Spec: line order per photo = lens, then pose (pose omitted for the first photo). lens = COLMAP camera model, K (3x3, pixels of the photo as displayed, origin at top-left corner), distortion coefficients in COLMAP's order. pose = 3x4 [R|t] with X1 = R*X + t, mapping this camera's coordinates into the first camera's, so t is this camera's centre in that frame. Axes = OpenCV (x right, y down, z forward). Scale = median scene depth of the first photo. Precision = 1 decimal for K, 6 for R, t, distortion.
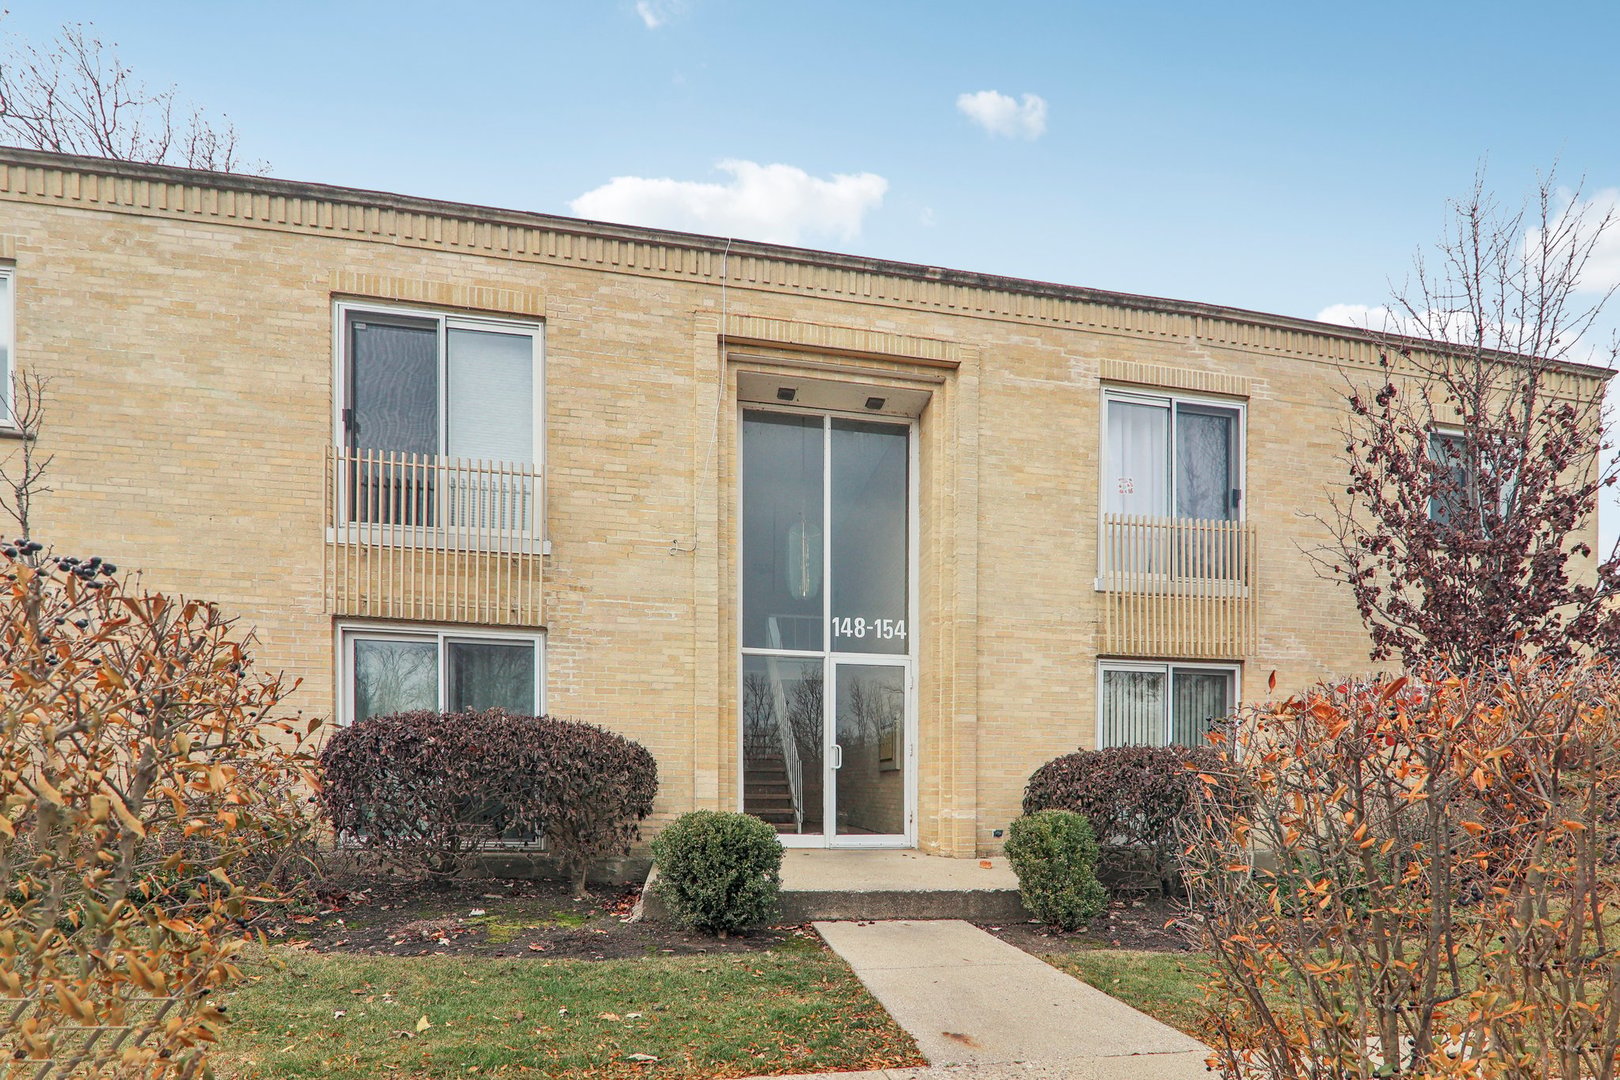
lens RADIAL K [[769.0, 0, 805.4], [0, 769.0, 573.3], [0, 0, 1]] dist [-0.017504, 0.001156]
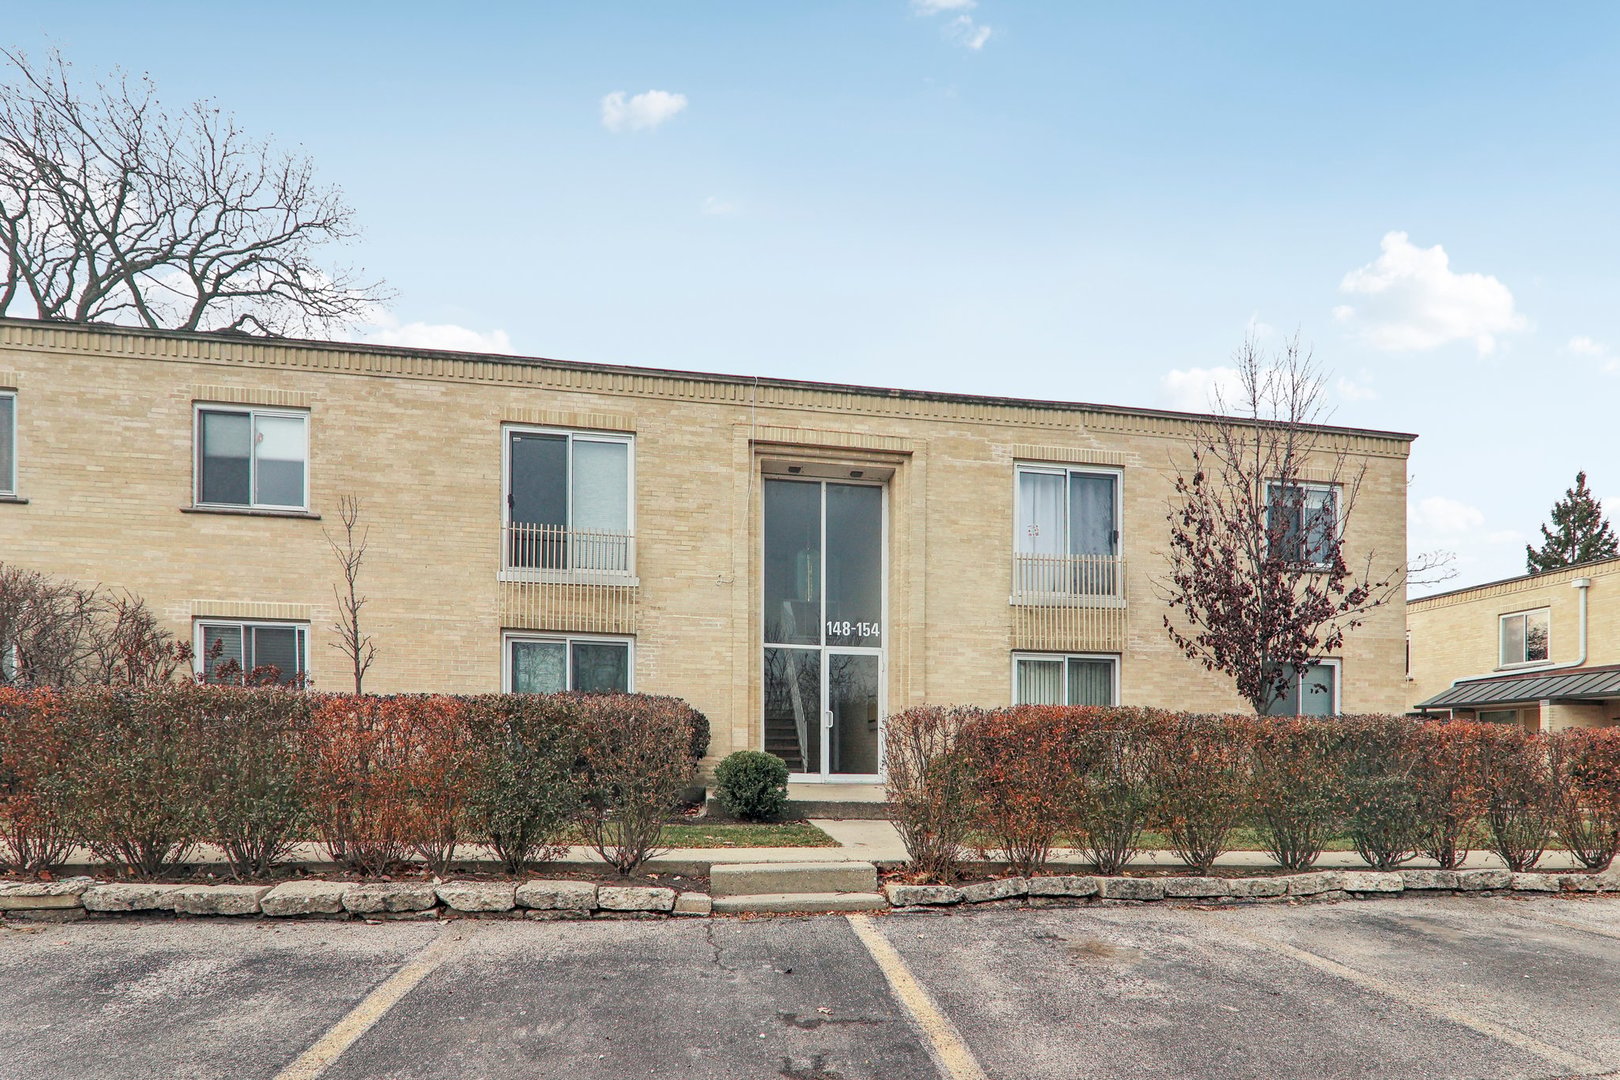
lens RADIAL K [[769.0, 0, 810.4], [0, 769.0, 537.7], [0, 0, 1]] dist [-0.017504, 0.001156]
pose [[0.999873, 0.002467, -0.015715, 0.031478], [-0.002341, 0.999965, 0.008012, -0.131344], [0.015734, -0.007974, 0.999844, -0.508515]]
